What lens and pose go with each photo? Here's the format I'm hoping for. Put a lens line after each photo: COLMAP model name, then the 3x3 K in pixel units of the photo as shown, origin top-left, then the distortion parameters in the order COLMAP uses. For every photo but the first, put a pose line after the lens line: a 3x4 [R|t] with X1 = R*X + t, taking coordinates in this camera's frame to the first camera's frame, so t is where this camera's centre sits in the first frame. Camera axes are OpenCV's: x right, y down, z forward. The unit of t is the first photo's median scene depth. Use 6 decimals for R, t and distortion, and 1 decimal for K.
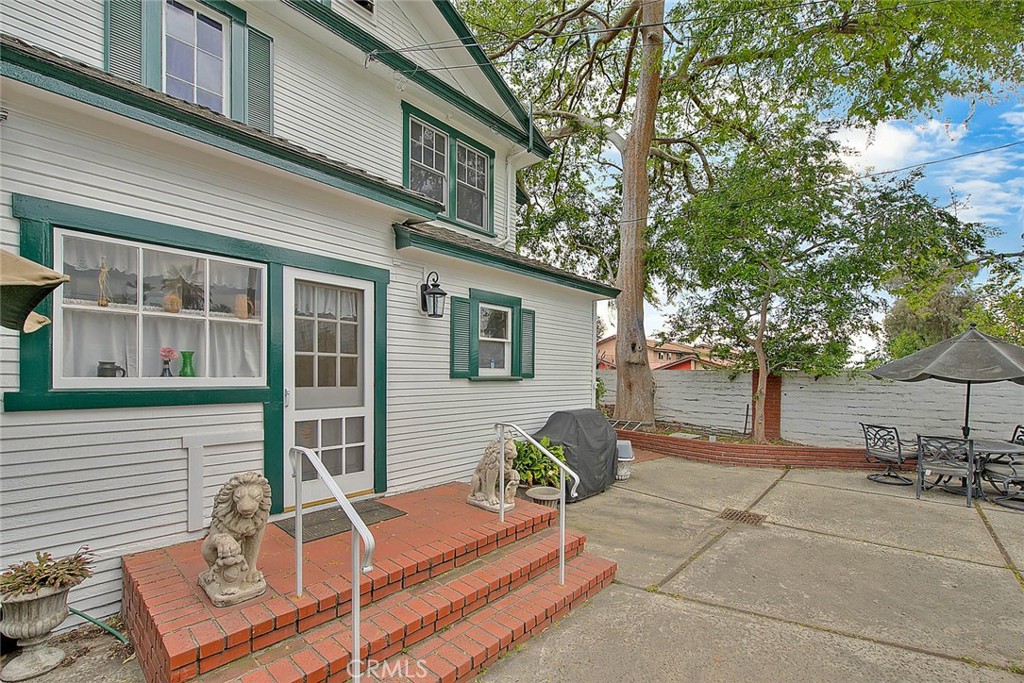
lens RADIAL K [[433.6, 0, 530.6], [0, 433.6, 378.3], [0, 0, 1]] dist [0.000006, -0.000351]
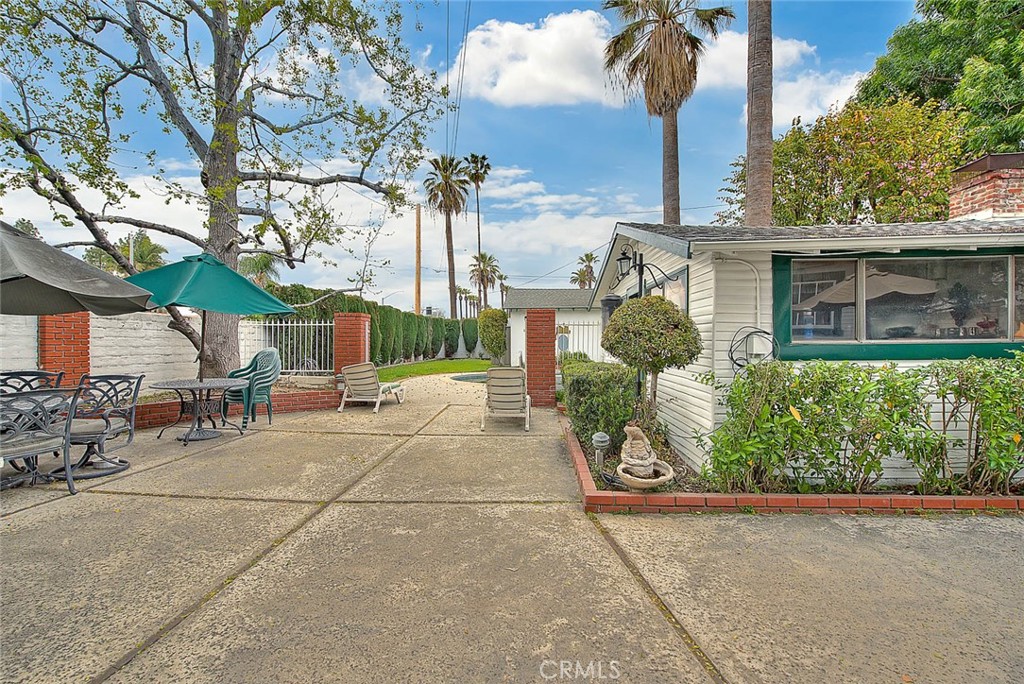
lens RADIAL K [[416.4, 0, 512.0], [0, 416.4, 342.0], [0, 0, 1]] dist [0.000408, -0.000822]
pose [[-0.594376, -0.000614, 0.804187, 0.123551], [0.006511, 0.999963, 0.005576, 0.067375], [-0.804161, 0.008551, -0.594351, 0.773173]]
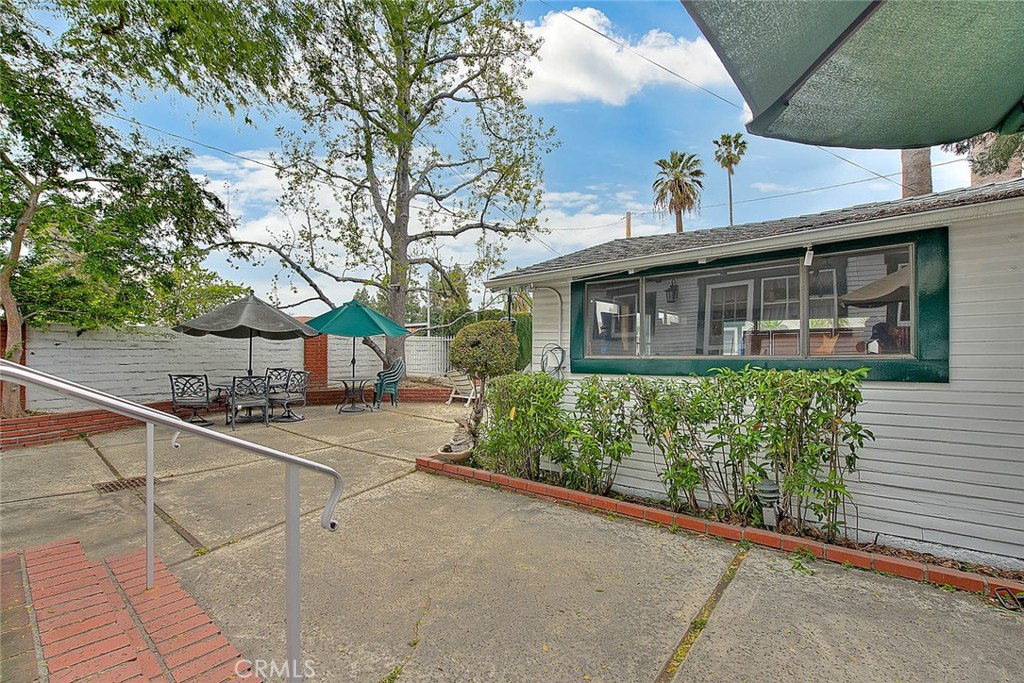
lens RADIAL K [[439.2, 0, 512.6], [0, 439.2, 348.9], [0, 0, 1]] dist [0.002381, 0.000021]
pose [[-0.009749, 0.002190, 0.999950, -0.323168], [0.009600, 0.999952, -0.002096, 0.061391], [-0.999906, 0.009579, -0.009770, 0.236301]]
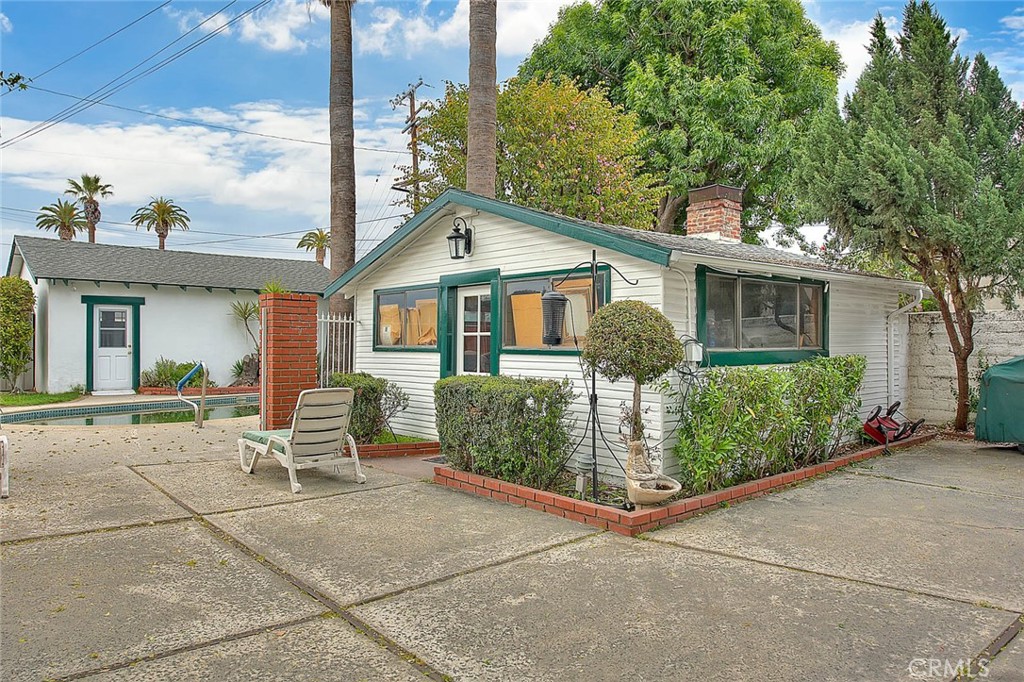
lens RADIAL K [[689.3, 0, 512.0], [0, 689.3, 341.0], [0, 0, 1]] dist [-0.005826, -0.001552]
pose [[-0.987918, -0.004519, 0.154910, 0.486900], [-0.004310, 0.999989, 0.001684, 0.059064], [-0.154916, 0.000996, -0.987927, 1.178916]]
